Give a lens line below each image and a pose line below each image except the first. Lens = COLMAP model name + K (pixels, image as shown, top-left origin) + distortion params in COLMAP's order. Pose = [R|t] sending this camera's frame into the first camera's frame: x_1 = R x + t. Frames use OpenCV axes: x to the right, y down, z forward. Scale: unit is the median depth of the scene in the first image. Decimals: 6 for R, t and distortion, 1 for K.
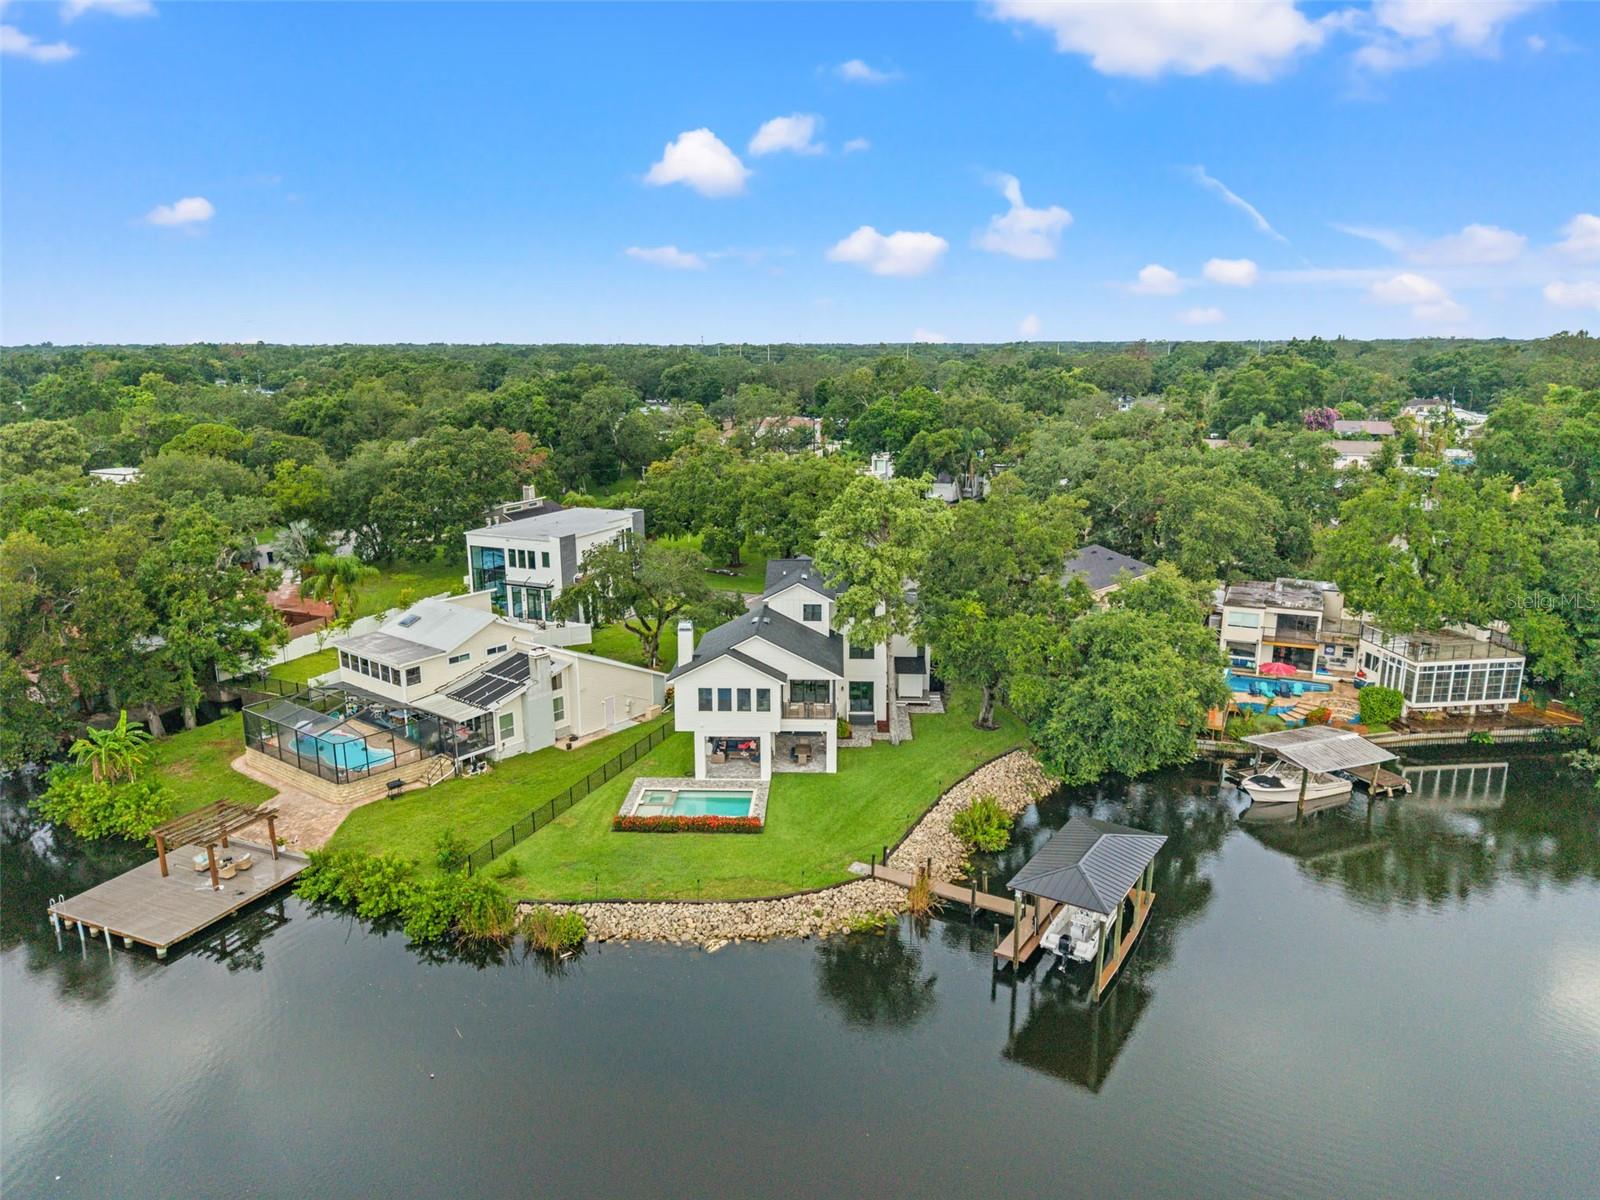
lens RADIAL K [[1085.1, 0, 800.0], [0, 1085.1, 600.0], [0, 0, 1]] dist [0.072470, -0.084547]
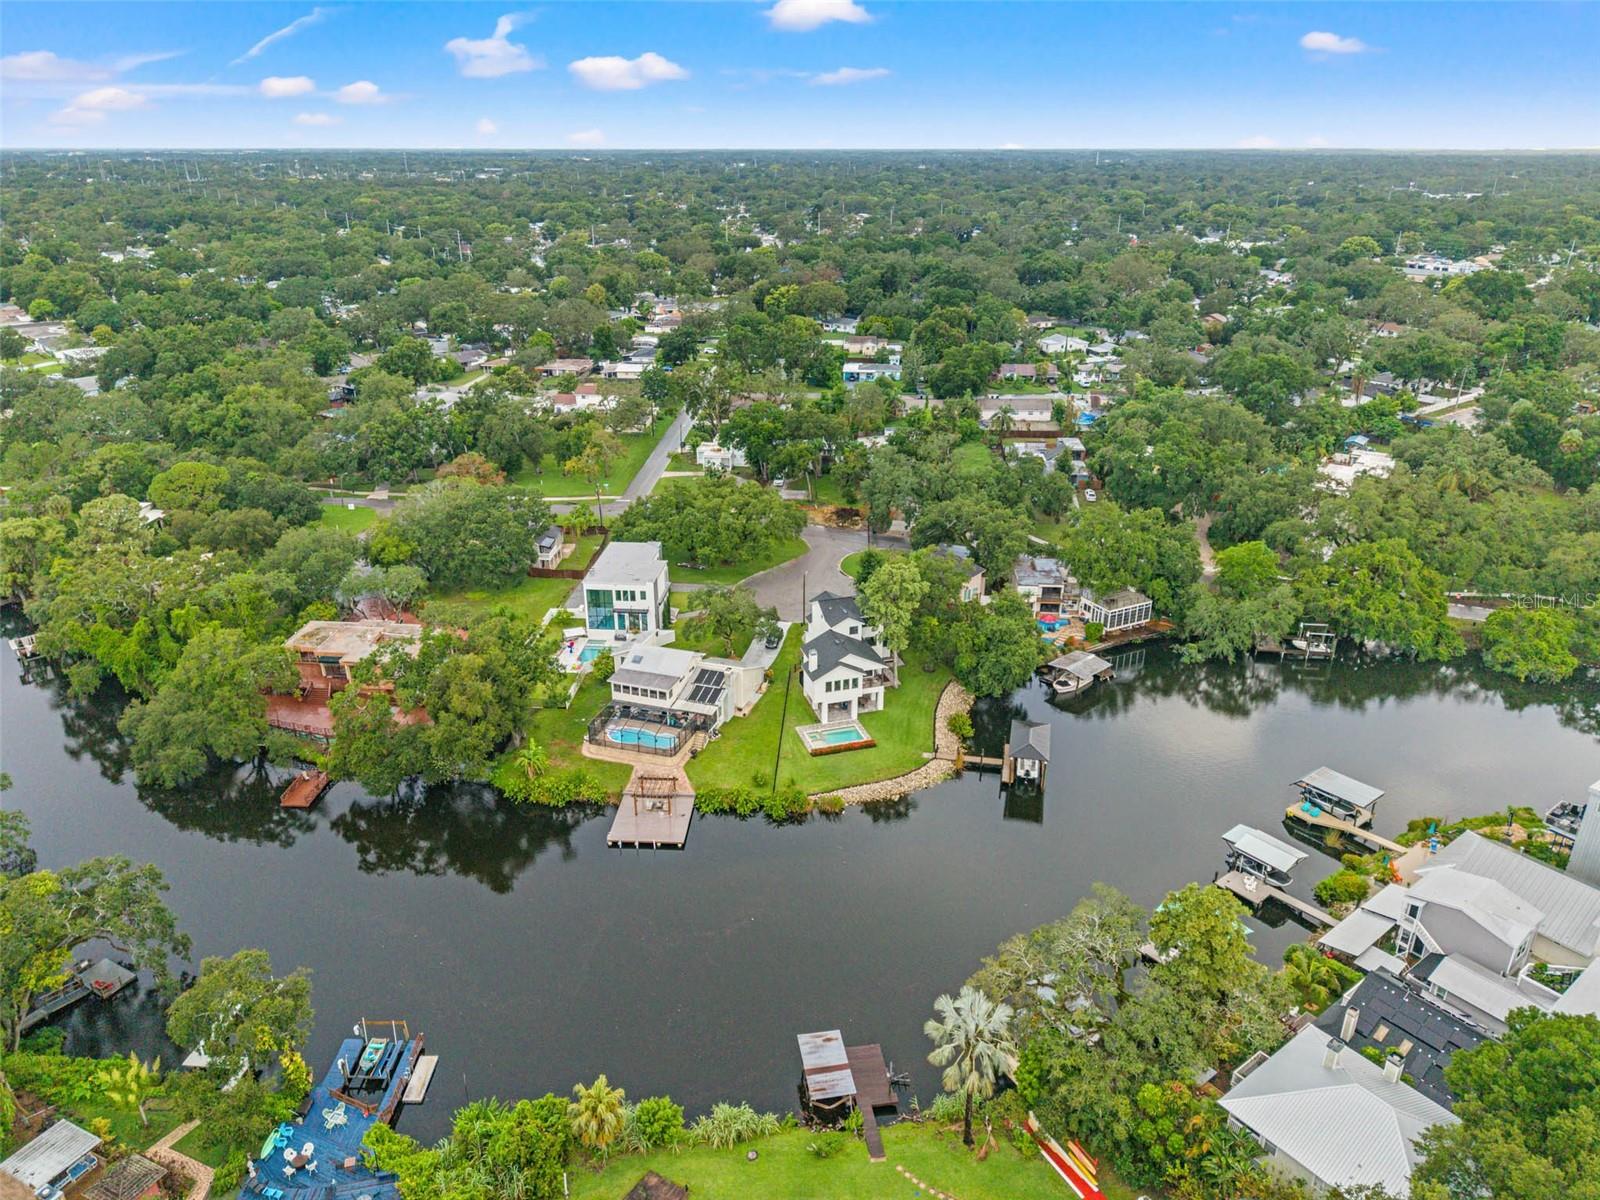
lens RADIAL K [[1085.1, 0, 800.0], [0, 1085.1, 600.0], [0, 0, 1]] dist [0.072470, -0.084547]
pose [[0.941457, -0.127347, 0.312156, -0.692170], [0.074092, 0.981431, 0.176926, -0.400366], [-0.328891, -0.143440, 0.933411, -0.808191]]
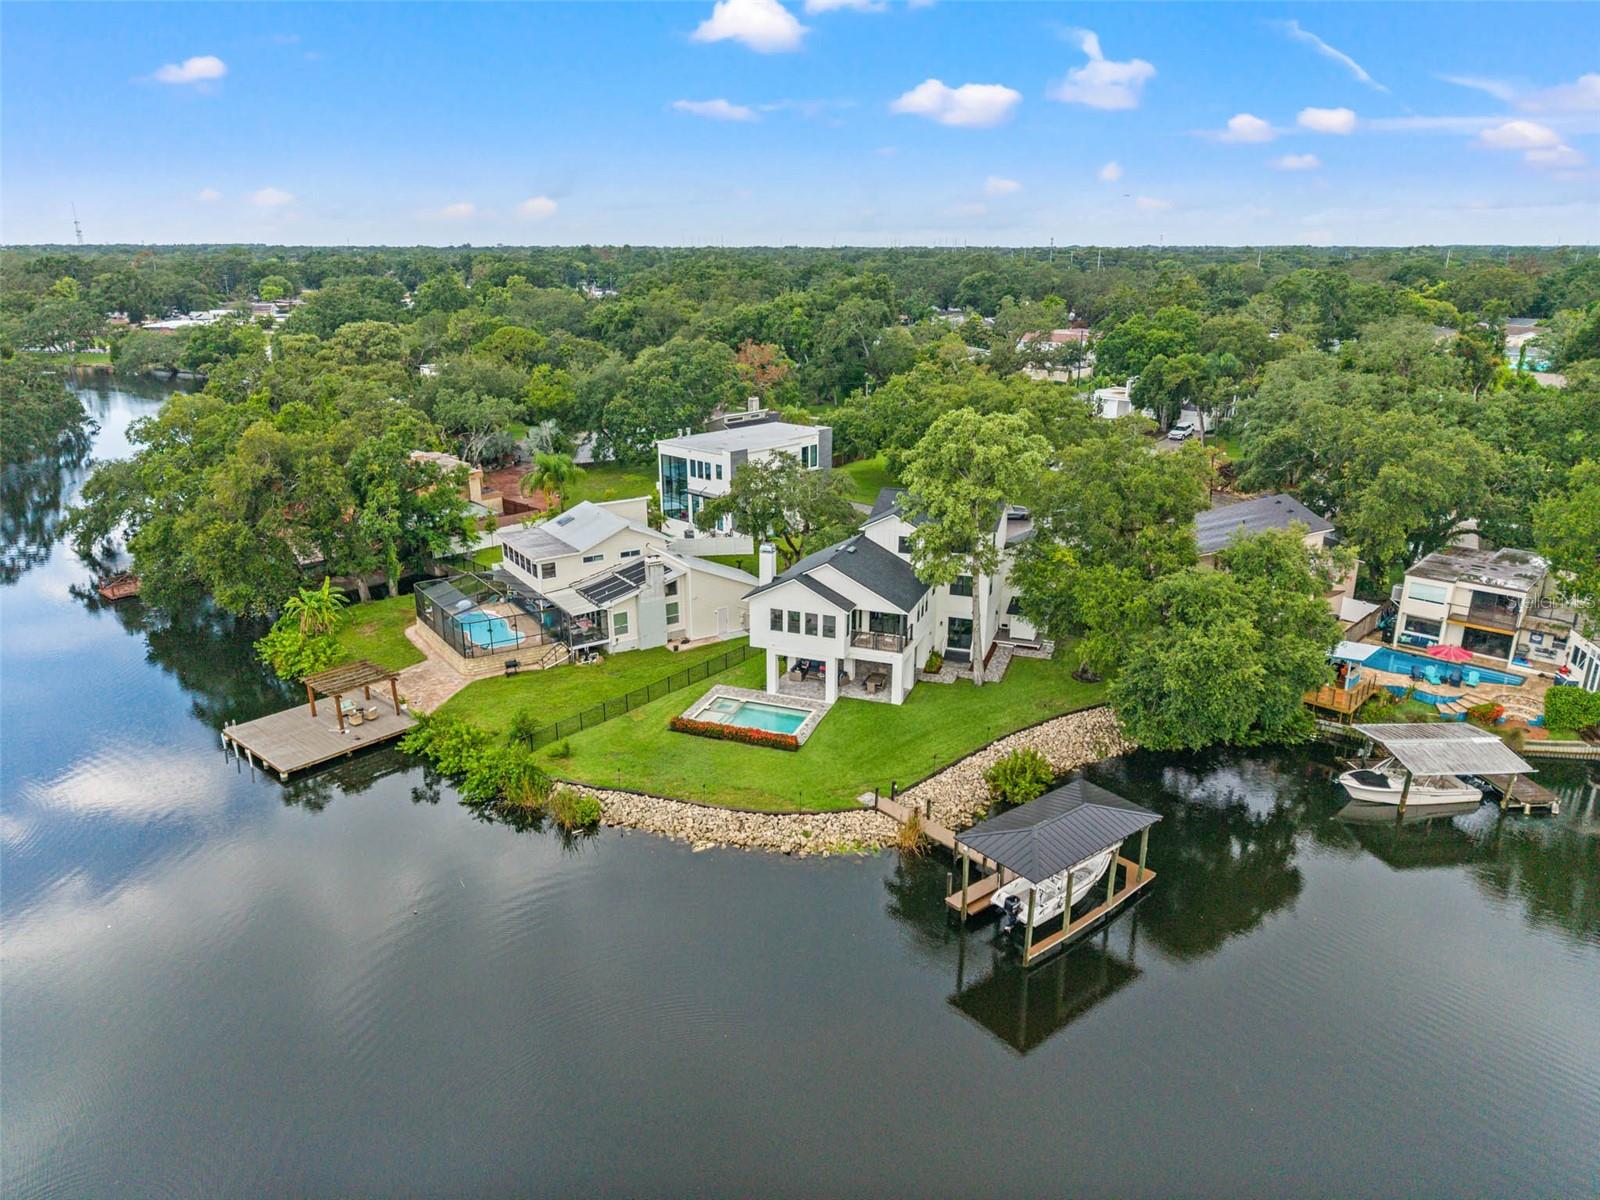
lens RADIAL K [[1085.1, 0, 800.0], [0, 1085.1, 600.0], [0, 0, 1]] dist [0.072470, -0.084547]
pose [[0.949904, 0.100937, -0.295795, 0.219621], [-0.075786, 0.992557, 0.095323, -0.025985], [0.303215, -0.068131, 0.950484, 0.013716]]
